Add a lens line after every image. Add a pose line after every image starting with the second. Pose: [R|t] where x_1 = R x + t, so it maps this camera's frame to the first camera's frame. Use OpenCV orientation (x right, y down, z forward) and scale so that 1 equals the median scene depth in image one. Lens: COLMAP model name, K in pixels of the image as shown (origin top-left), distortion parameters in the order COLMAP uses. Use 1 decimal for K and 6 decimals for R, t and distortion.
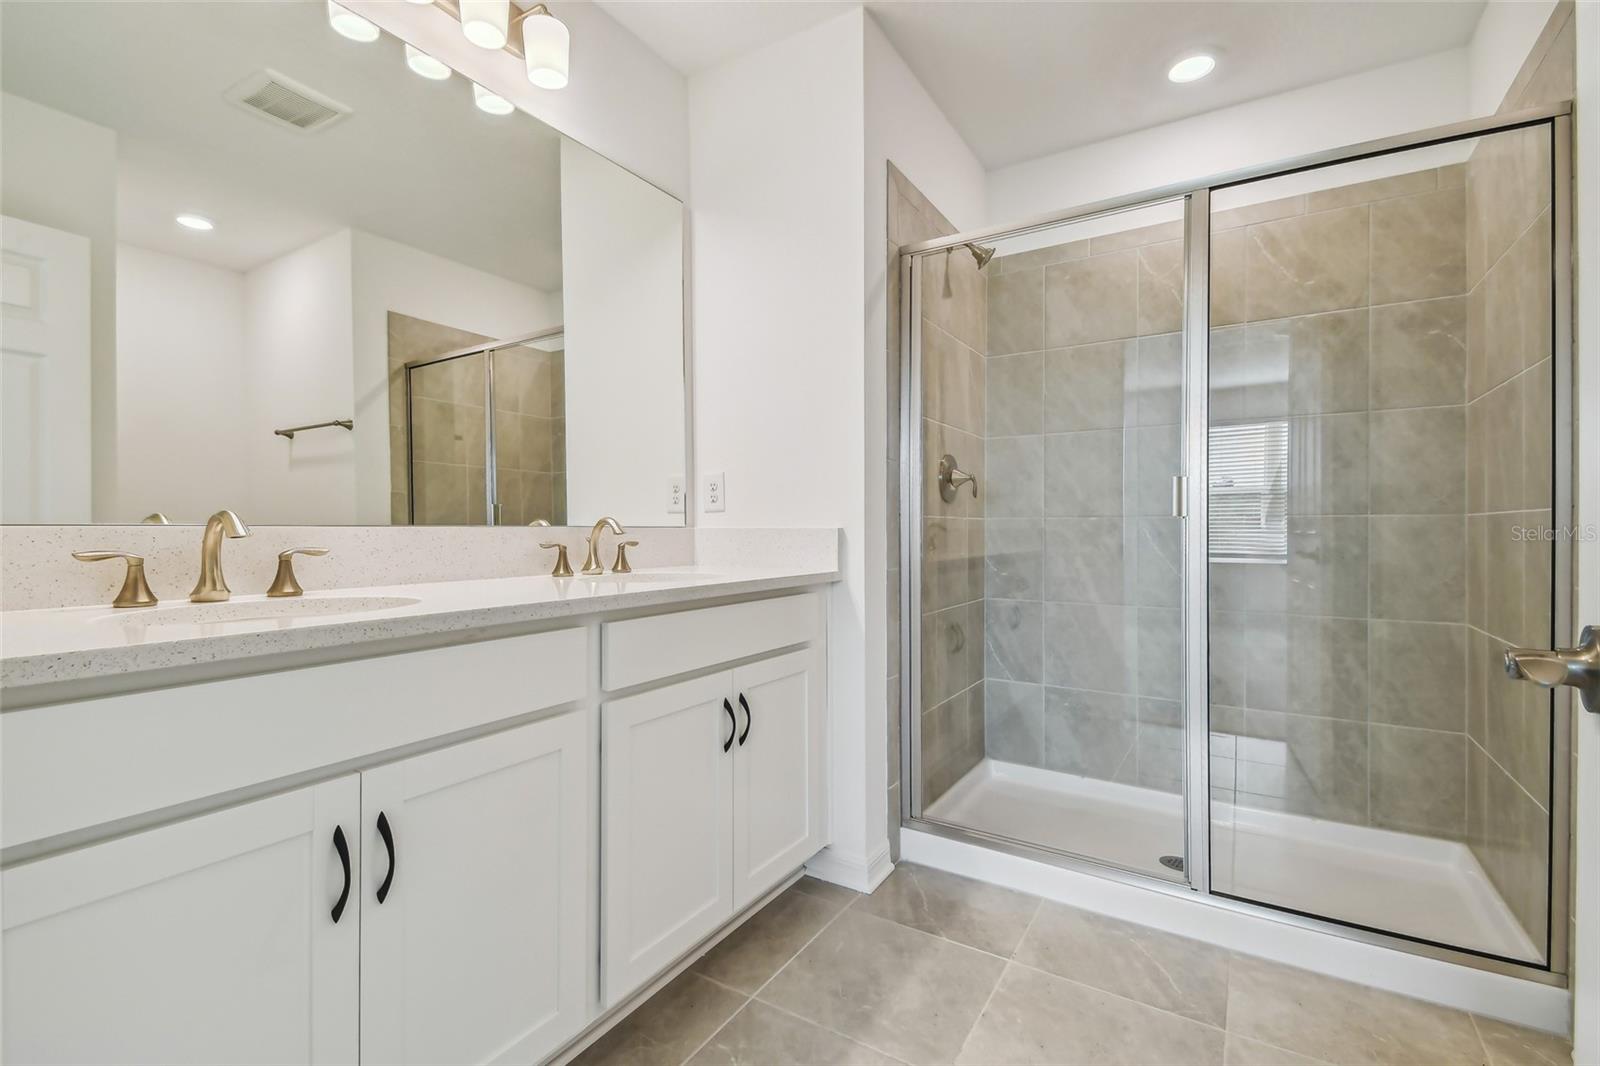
lens RADIAL K [[705.4, 0, 800.0], [0, 705.4, 533.0], [0, 0, 1]] dist [0.021530, -0.015248]
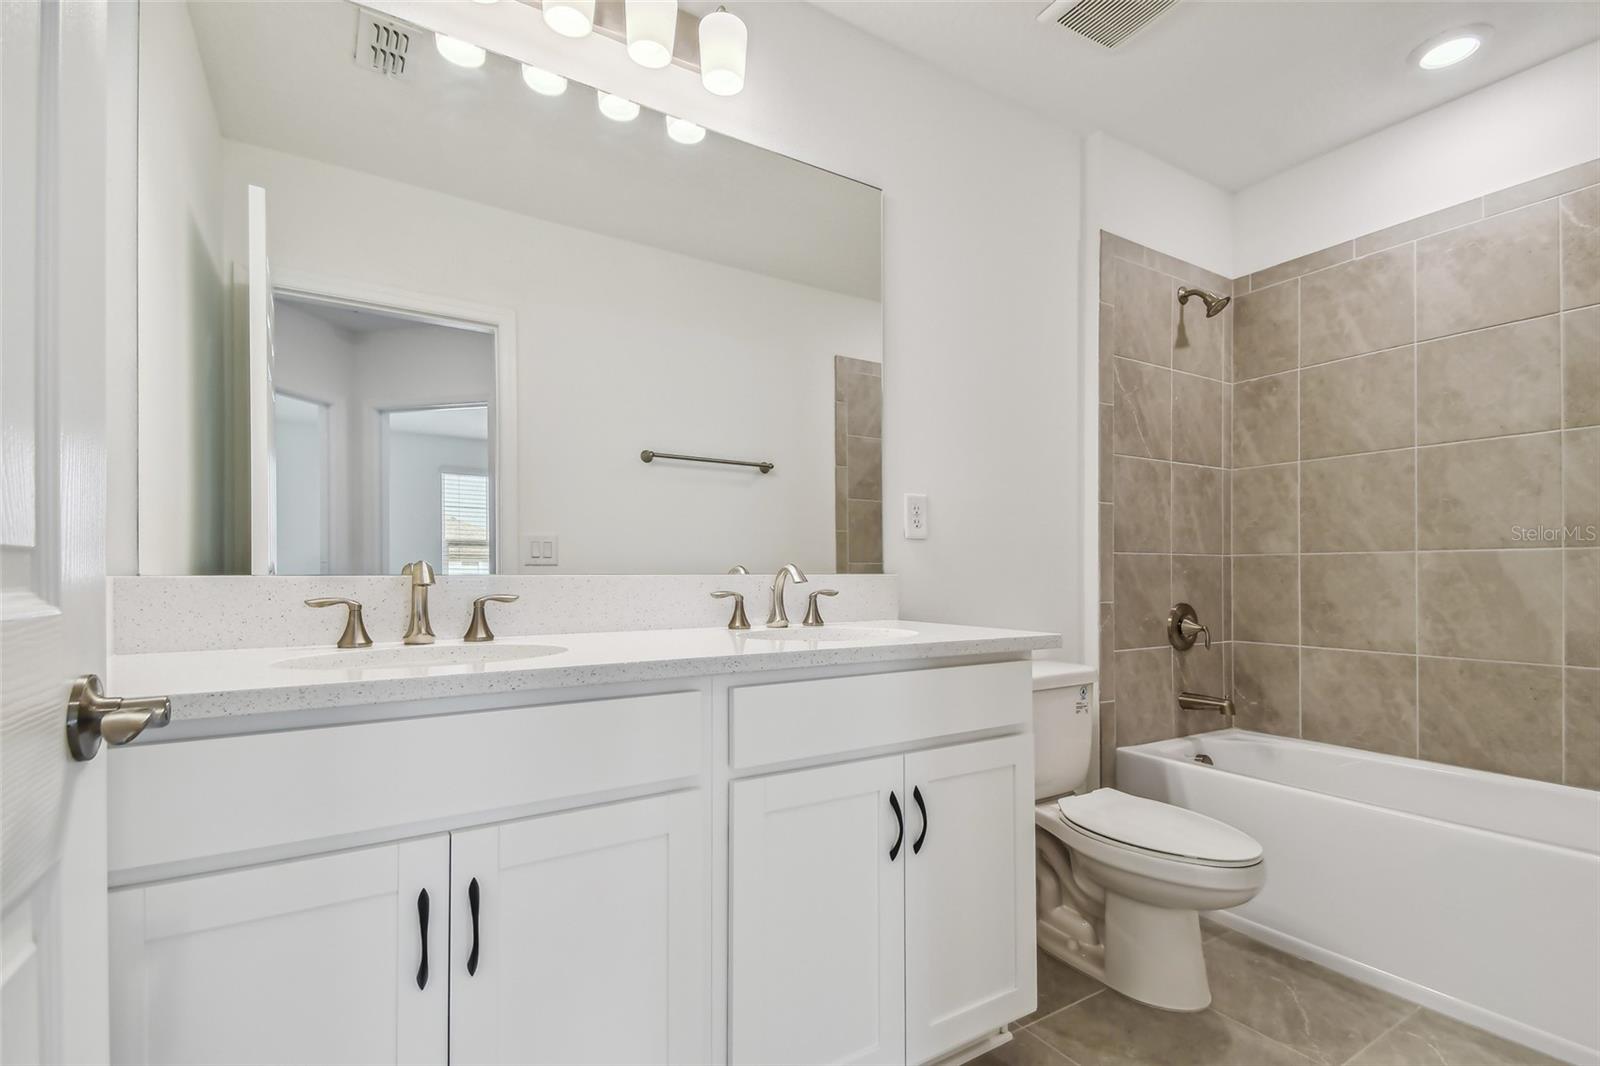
lens RADIAL K [[712.1, 0, 803.7], [0, 712.1, 581.3], [0, 0, 1]] dist [0.001466, -0.017731]
pose [[0.901517, 0.001288, -0.432741, 0.134761], [-0.000633, 0.999998, 0.001656, -0.001271], [0.432743, -0.001219, 0.901517, 0.220739]]
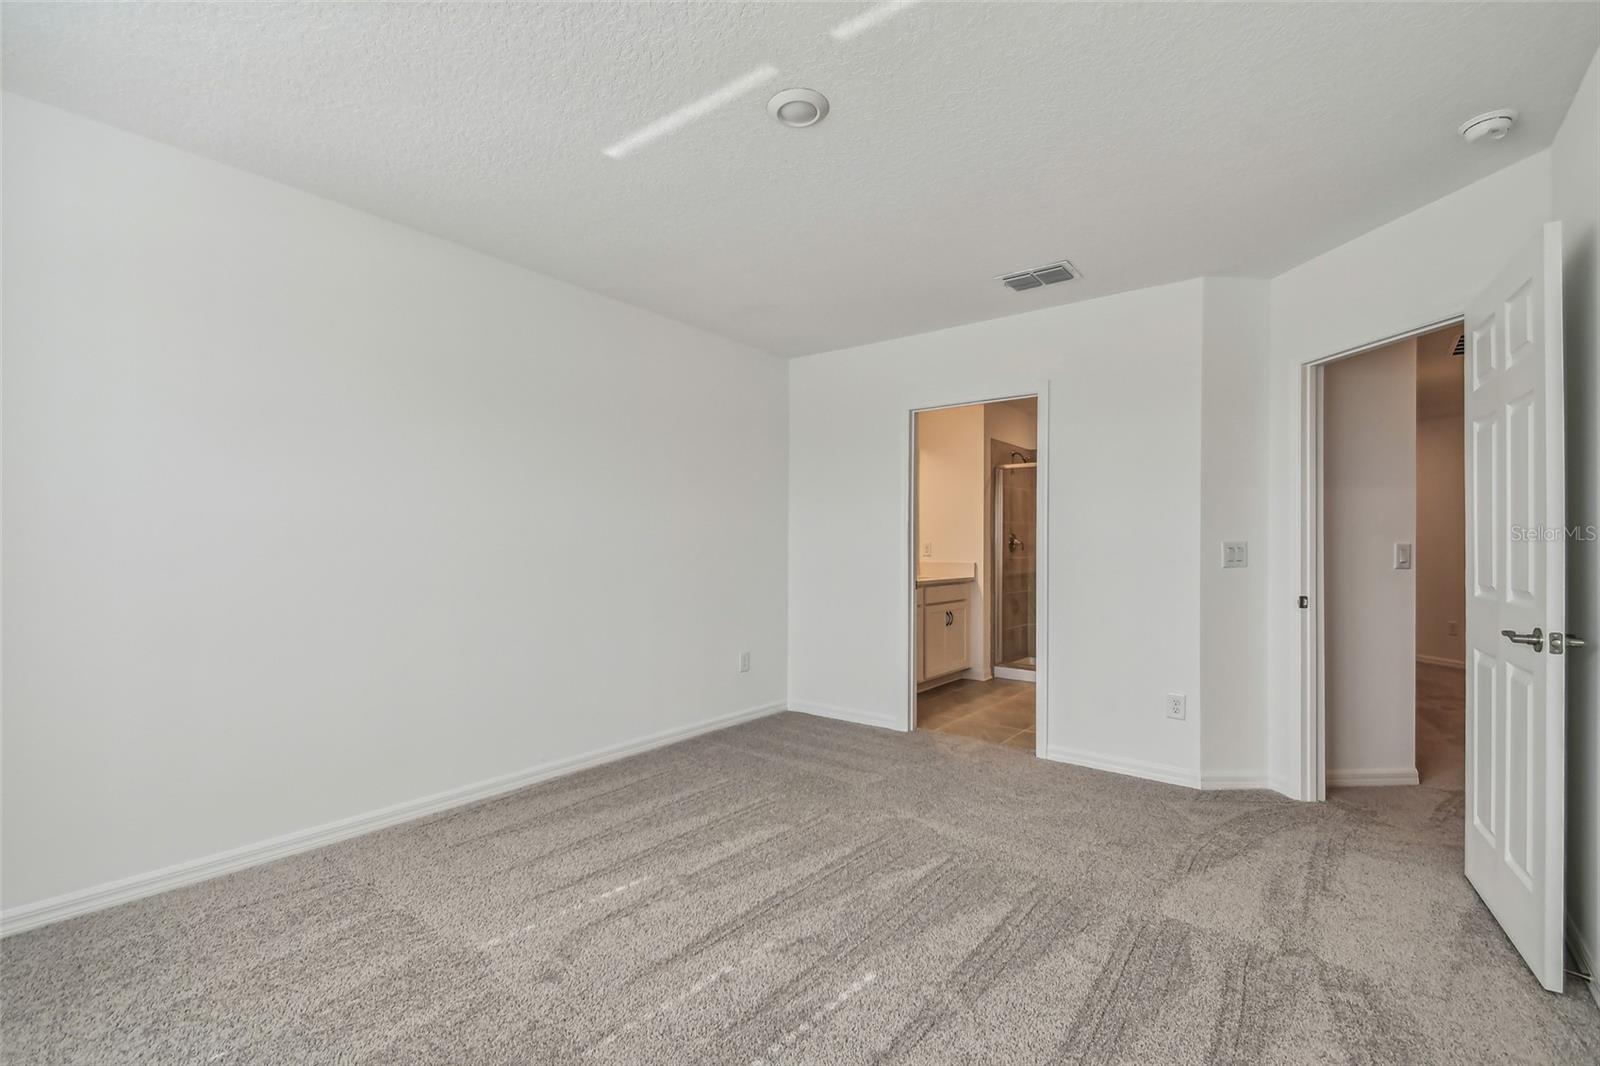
lens RADIAL K [[731.7, 0, 800.1], [0, 731.7, 548.4], [0, 0, 1]] dist [0.032629, -0.021725]
pose [[0.995332, 0.004314, -0.096413, -0.494290], [-0.004409, 0.999990, -0.000767, -0.081784], [0.096408, 0.001188, 0.995341, -2.820255]]
